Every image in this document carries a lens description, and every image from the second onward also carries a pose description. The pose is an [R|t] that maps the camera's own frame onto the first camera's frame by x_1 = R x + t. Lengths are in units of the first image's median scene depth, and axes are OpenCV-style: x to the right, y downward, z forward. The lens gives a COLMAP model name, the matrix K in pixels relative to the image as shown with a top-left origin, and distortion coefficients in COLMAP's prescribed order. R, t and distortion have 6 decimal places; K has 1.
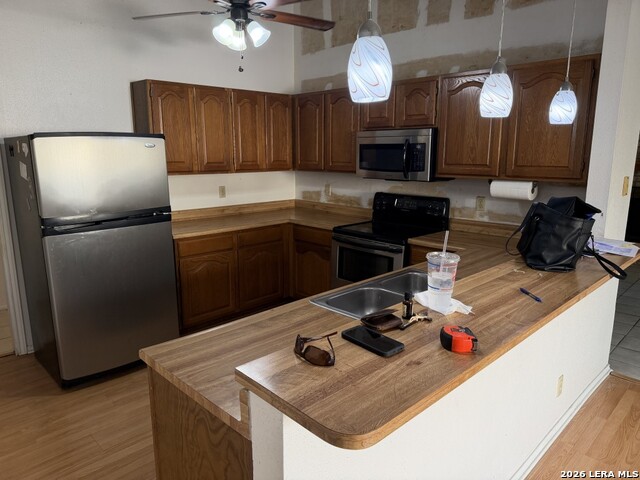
lens RADIAL K [[454.2, 0, 323.2], [0, 454.2, 241.3], [0, 0, 1]] dist [0.004553, -0.033535]
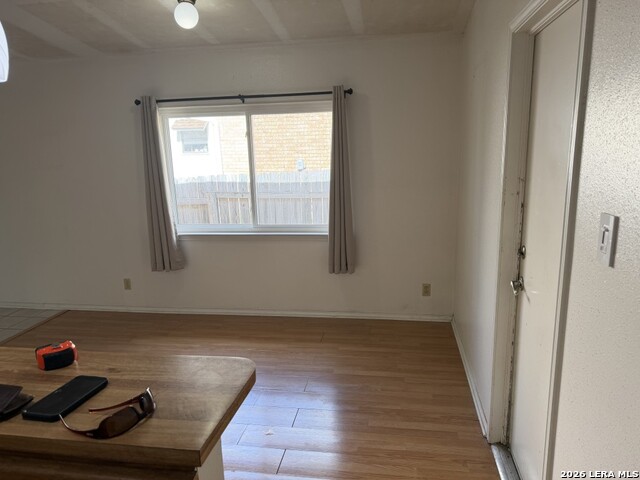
lens RADIAL K [[454.2, 0, 323.2], [0, 454.2, 241.3], [0, 0, 1]] dist [0.004553, -0.033535]
pose [[-0.588261, -0.147076, 0.795184, -0.767069], [0.187784, 0.931599, 0.311225, -0.196987], [-0.786566, 0.332405, -0.520405, 1.037574]]
